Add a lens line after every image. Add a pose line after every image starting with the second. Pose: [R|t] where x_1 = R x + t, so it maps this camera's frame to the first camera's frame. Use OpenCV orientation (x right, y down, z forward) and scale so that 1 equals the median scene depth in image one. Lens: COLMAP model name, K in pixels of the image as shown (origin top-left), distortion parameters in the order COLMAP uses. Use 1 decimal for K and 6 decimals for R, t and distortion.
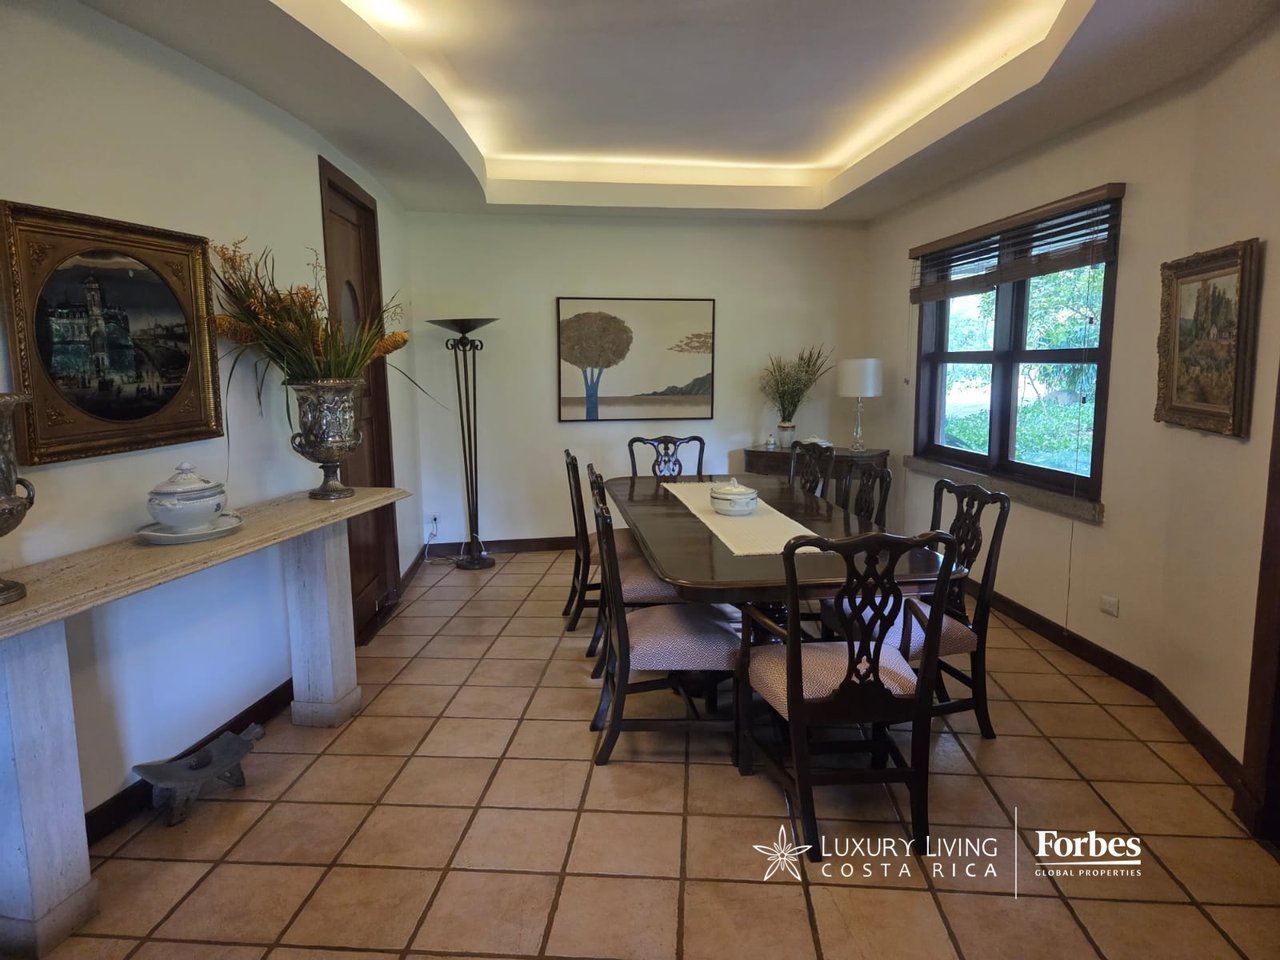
lens RADIAL K [[830.3, 0, 640.0], [0, 830.3, 480.0], [0, 0, 1]] dist [0.045243, -0.046028]
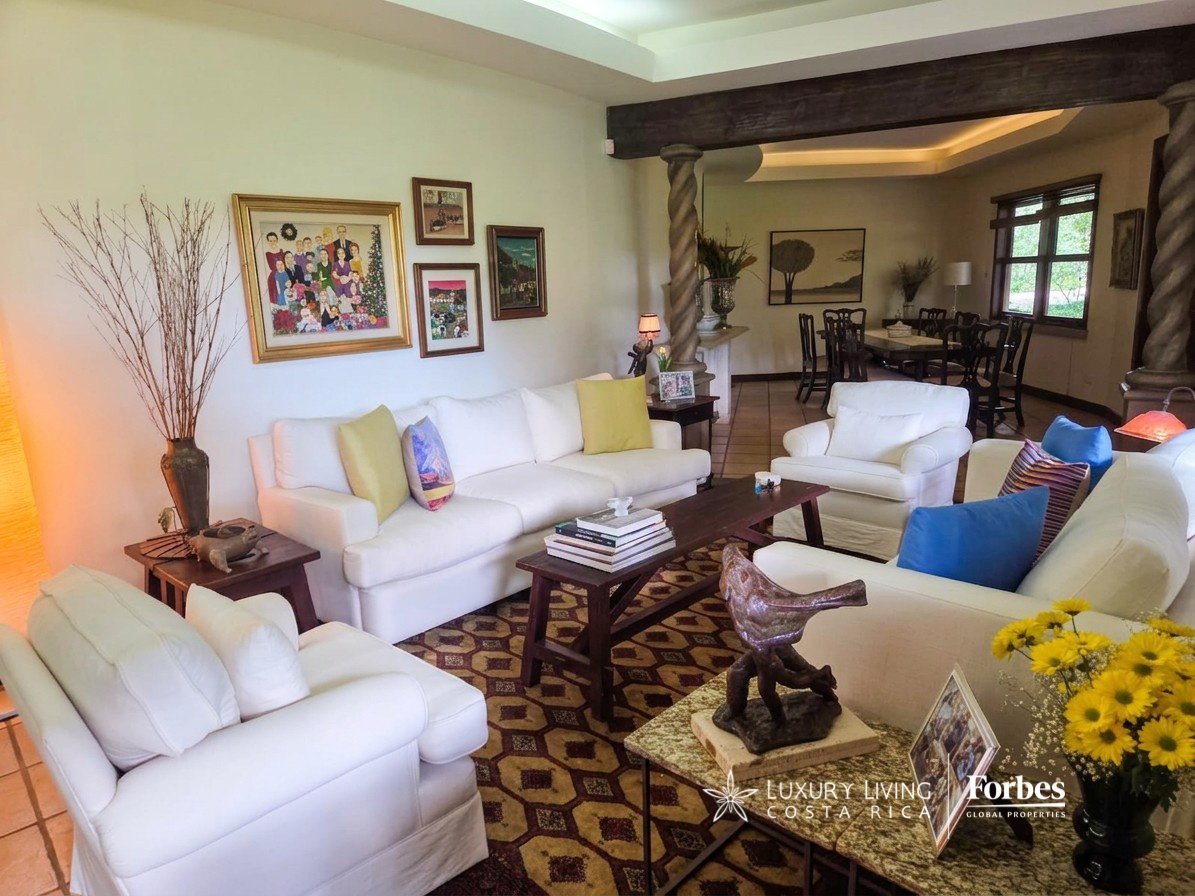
lens RADIAL K [[775.2, 0, 597.5], [0, 775.2, 448.0], [0, 0, 1]] dist [0.045243, -0.046028]
pose [[0.991891, 0.007931, -0.126842, -0.261053], [0.001590, 0.997198, 0.074790, 0.111858], [0.127080, -0.074386, 0.989099, -0.705455]]
